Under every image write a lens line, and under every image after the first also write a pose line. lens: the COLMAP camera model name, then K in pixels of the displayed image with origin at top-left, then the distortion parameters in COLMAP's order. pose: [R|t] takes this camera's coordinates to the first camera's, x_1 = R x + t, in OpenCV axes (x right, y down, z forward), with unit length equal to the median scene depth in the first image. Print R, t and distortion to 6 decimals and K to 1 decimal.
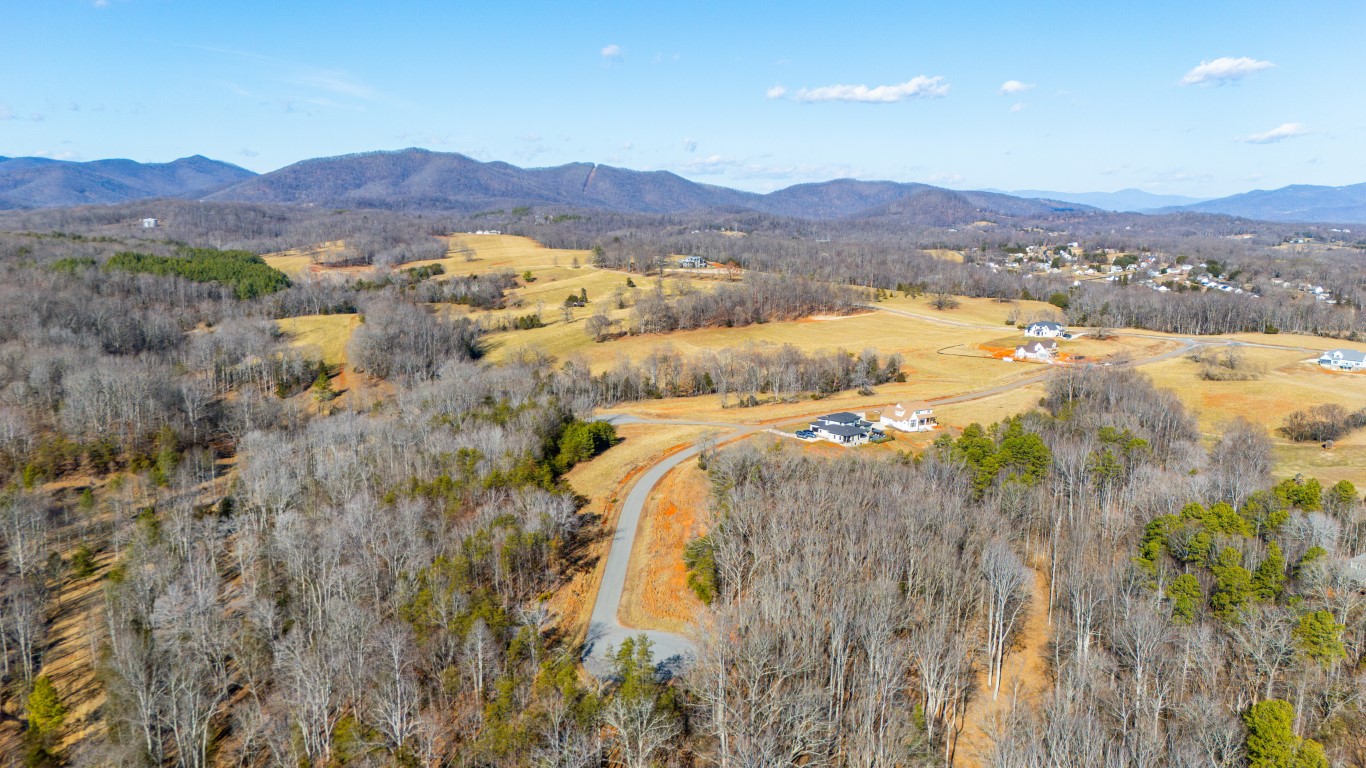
lens RADIAL K [[995.9, 0, 684.5], [0, 995.9, 385.1], [0, 0, 1]] dist [0.082931, -0.084699]
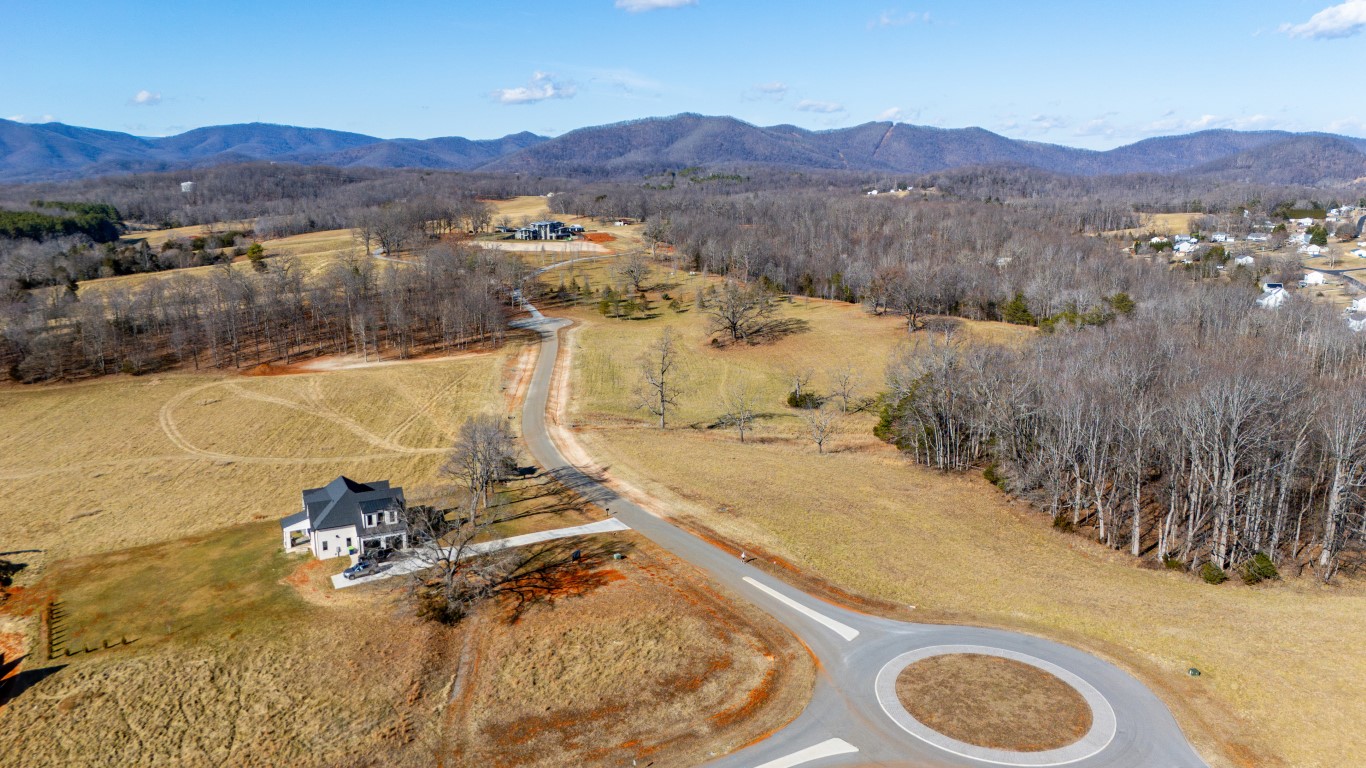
lens RADIAL K [[995.9, 0, 684.5], [0, 995.9, 385.1], [0, 0, 1]] dist [0.082931, -0.084699]
pose [[0.938223, 0.054536, -0.341707, 0.402379], [-0.044928, 0.998342, 0.035975, -0.076927], [0.343103, -0.018400, 0.939118, 0.630176]]
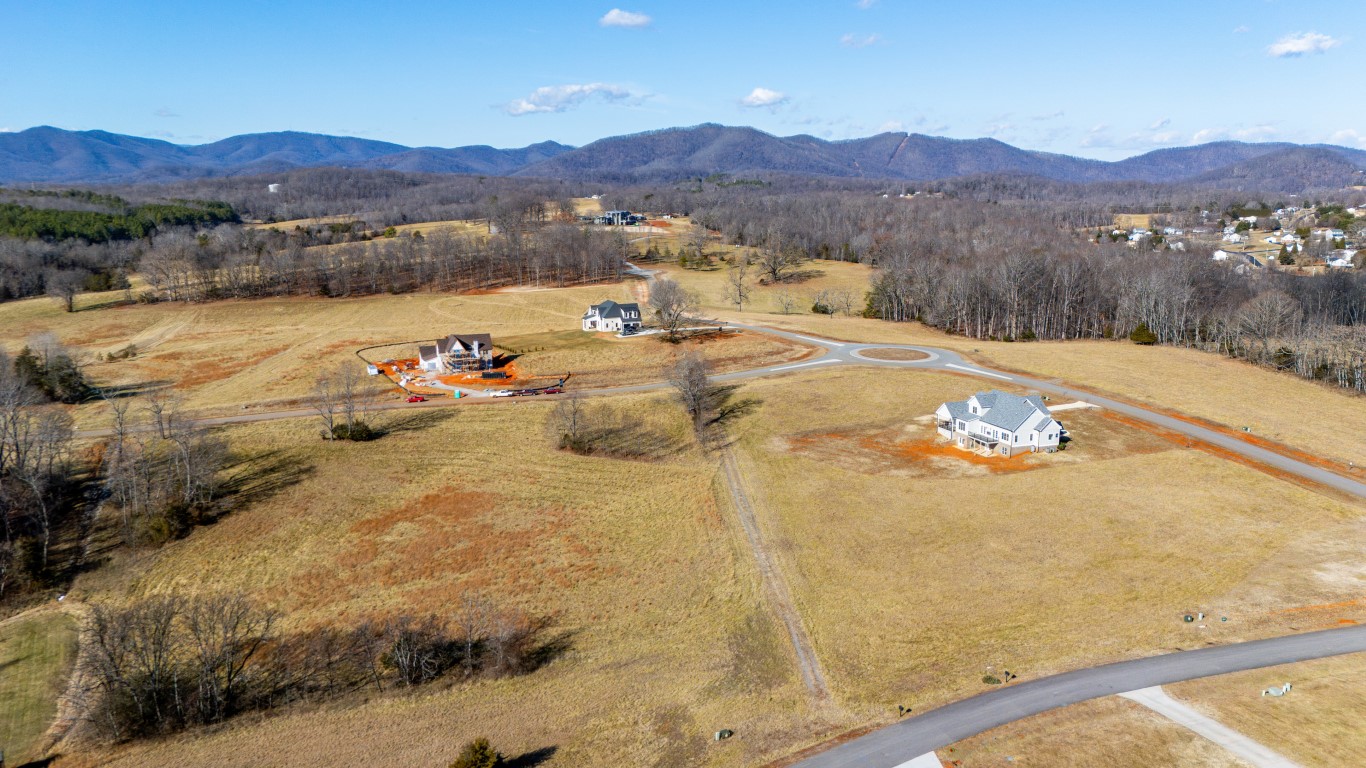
lens RADIAL K [[995.9, 0, 684.5], [0, 995.9, 385.1], [0, 0, 1]] dist [0.082931, -0.084699]
pose [[0.932577, 0.058621, -0.356180, 0.452811], [-0.052189, 0.998254, 0.027649, -0.028406], [0.357179, -0.007196, 0.934008, 0.420290]]
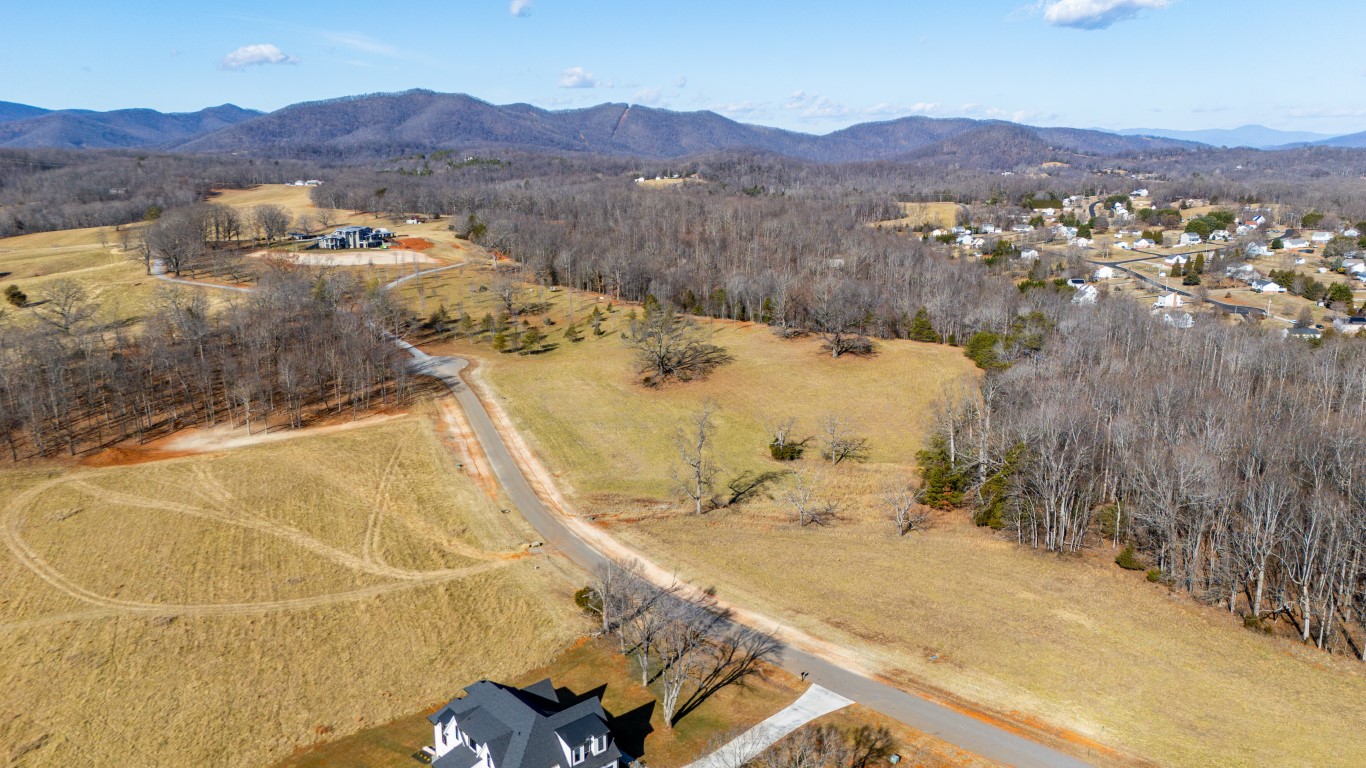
lens RADIAL K [[995.9, 0, 684.5], [0, 995.9, 385.1], [0, 0, 1]] dist [0.082931, -0.084699]
pose [[0.995991, 0.006469, -0.089223, 0.315693], [-0.001939, 0.998709, 0.050757, -0.099012], [0.089437, -0.050380, 0.994717, 0.650988]]
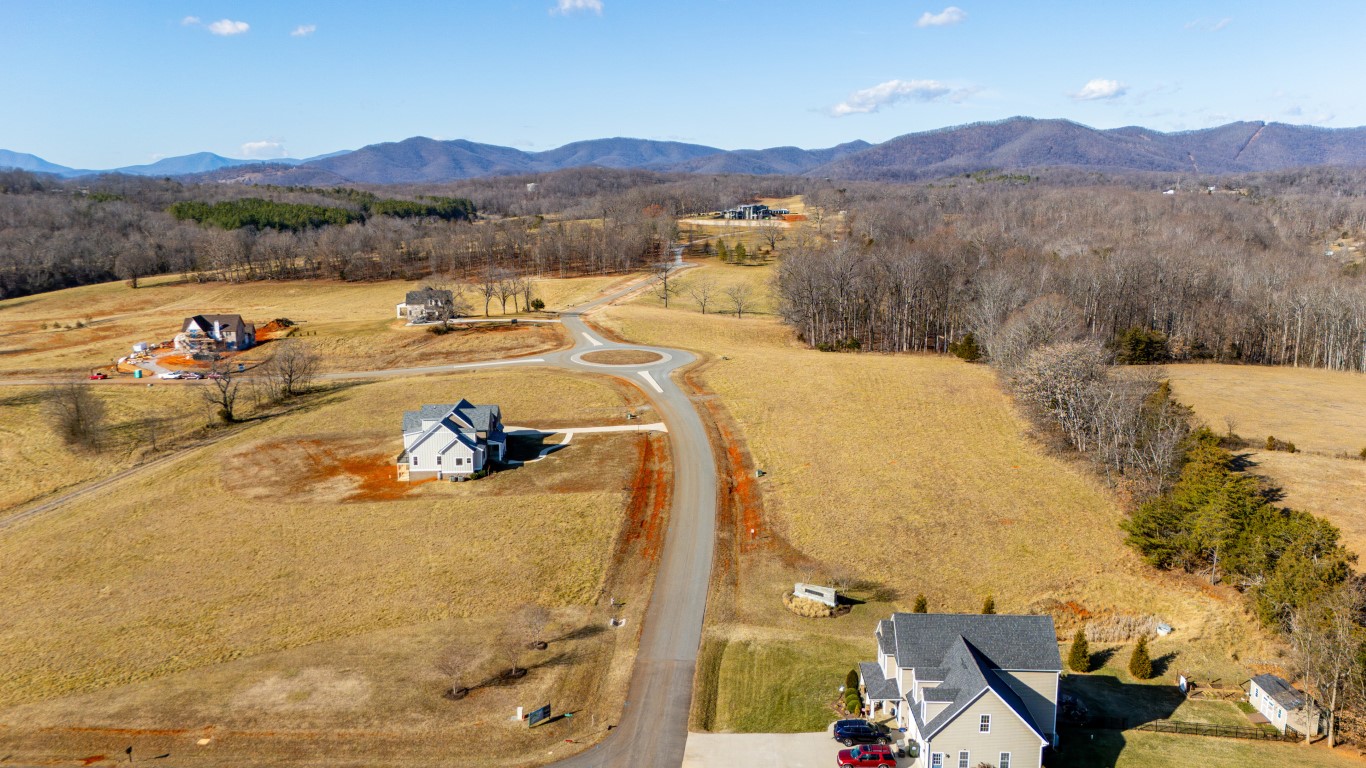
lens RADIAL K [[995.9, 0, 684.5], [0, 995.9, 385.1], [0, 0, 1]] dist [0.082931, -0.084699]
pose [[0.774024, 0.109865, -0.623551, 0.594272], [-0.100163, 0.993676, 0.050744, -0.041833], [0.625183, 0.023179, 0.780134, 0.550782]]
